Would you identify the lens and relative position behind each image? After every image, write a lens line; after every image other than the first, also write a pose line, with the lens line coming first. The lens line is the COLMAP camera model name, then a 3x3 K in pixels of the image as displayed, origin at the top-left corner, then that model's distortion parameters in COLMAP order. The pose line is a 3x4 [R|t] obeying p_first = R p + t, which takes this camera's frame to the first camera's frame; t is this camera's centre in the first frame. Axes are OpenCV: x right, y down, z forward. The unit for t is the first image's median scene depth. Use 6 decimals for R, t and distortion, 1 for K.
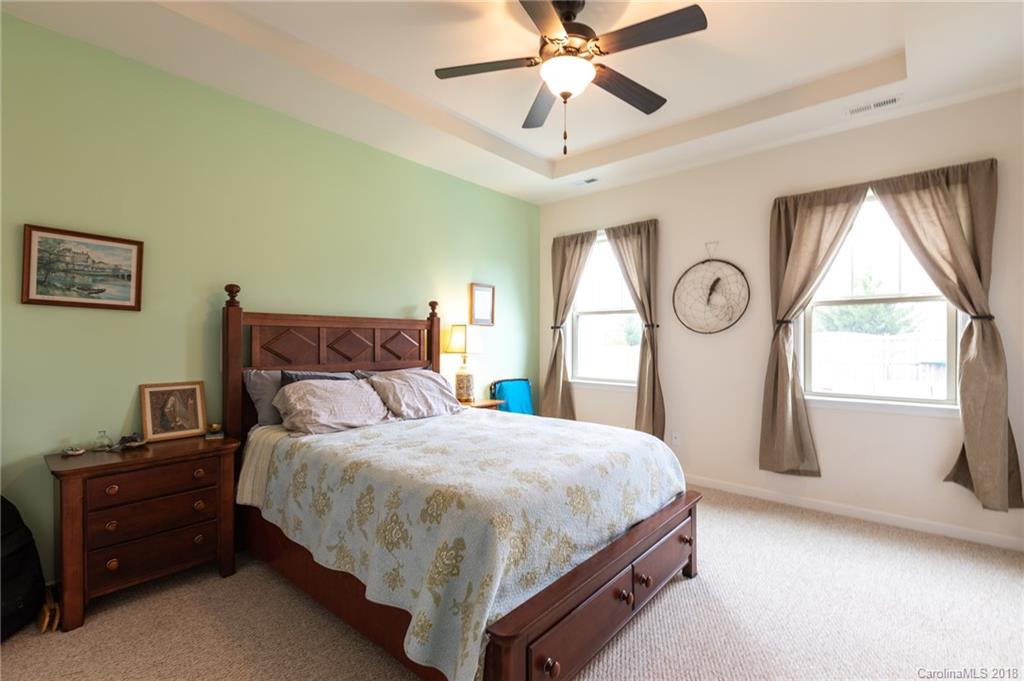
lens RADIAL K [[460.0, 0, 512.0], [0, 460.0, 340.5], [0, 0, 1]] dist [-0.002222, -0.000332]
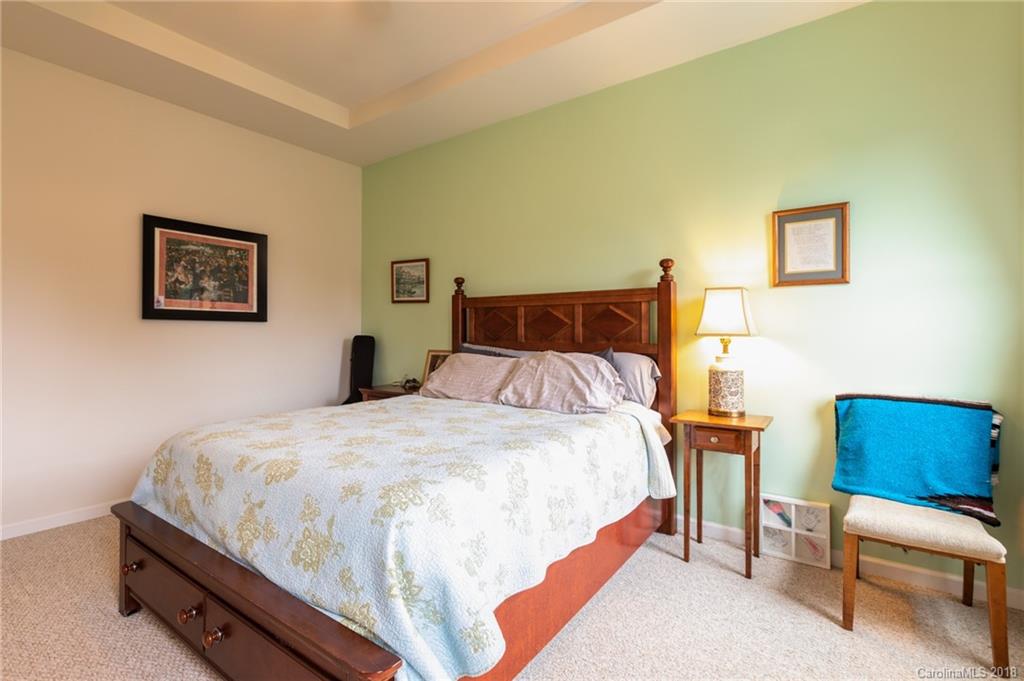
lens RADIAL K [[495.6, 0, 512.0], [0, 495.6, 340.5], [0, 0, 1]] dist [-0.000672, -0.000078]
pose [[0.073447, 0.006544, -0.997278, 0.777652], [-0.002253, 0.999977, 0.006396, 0.045818], [0.997297, 0.001777, 0.073460, 1.010937]]
